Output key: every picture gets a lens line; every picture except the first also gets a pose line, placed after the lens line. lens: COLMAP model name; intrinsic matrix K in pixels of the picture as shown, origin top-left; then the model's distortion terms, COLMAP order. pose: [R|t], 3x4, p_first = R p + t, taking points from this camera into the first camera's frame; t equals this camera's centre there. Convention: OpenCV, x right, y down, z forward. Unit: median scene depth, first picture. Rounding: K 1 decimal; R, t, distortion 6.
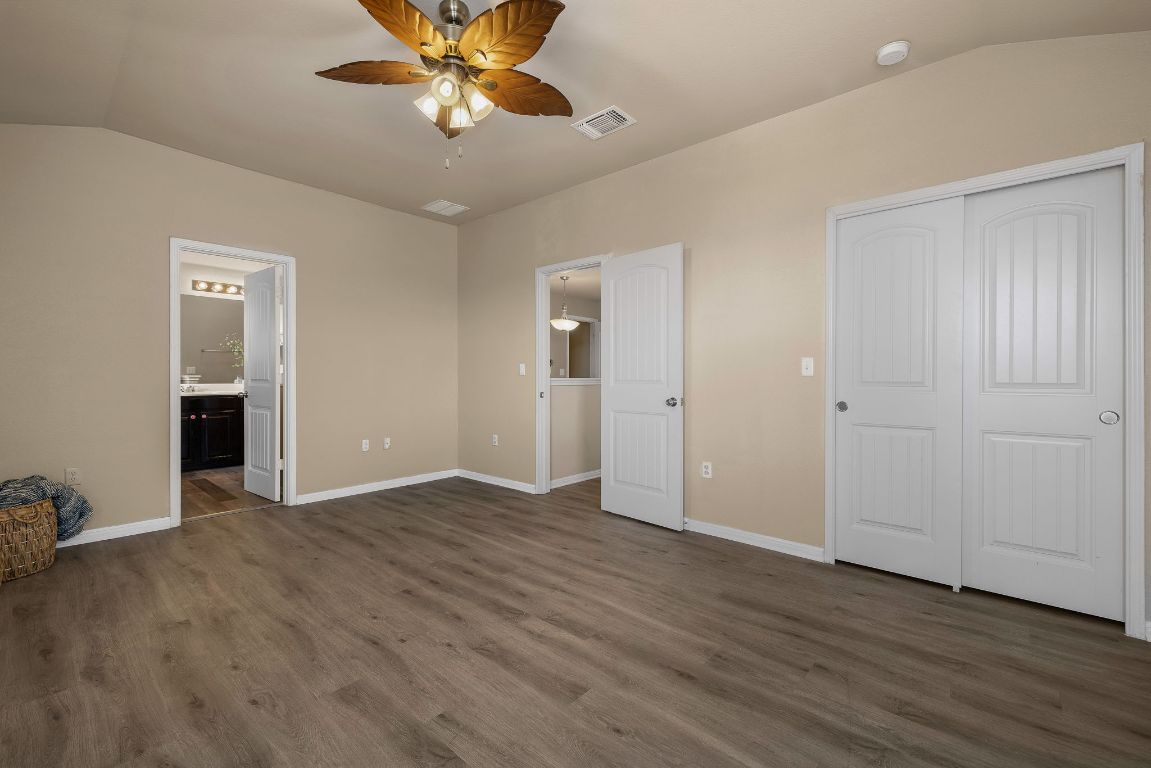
lens RADIAL K [[486.8, 0, 573.6], [0, 486.8, 377.9], [0, 0, 1]] dist [0.000236, -0.000054]
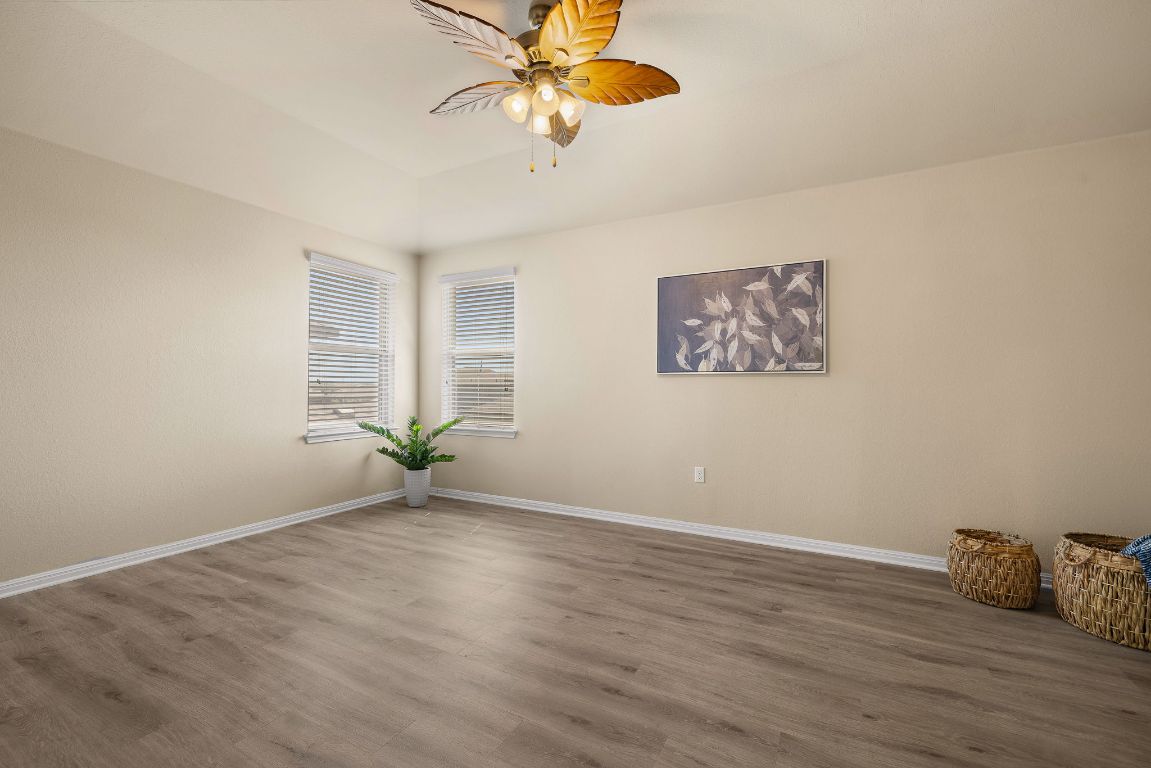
lens RADIAL K [[486.8, 0, 573.6], [0, 486.8, 377.9], [0, 0, 1]] dist [0.000236, -0.000054]
pose [[-0.973770, -0.013095, -0.227158, -0.085470], [-0.010802, 0.999877, -0.011336, -0.012389], [0.227278, -0.008585, -0.973792, 1.949102]]
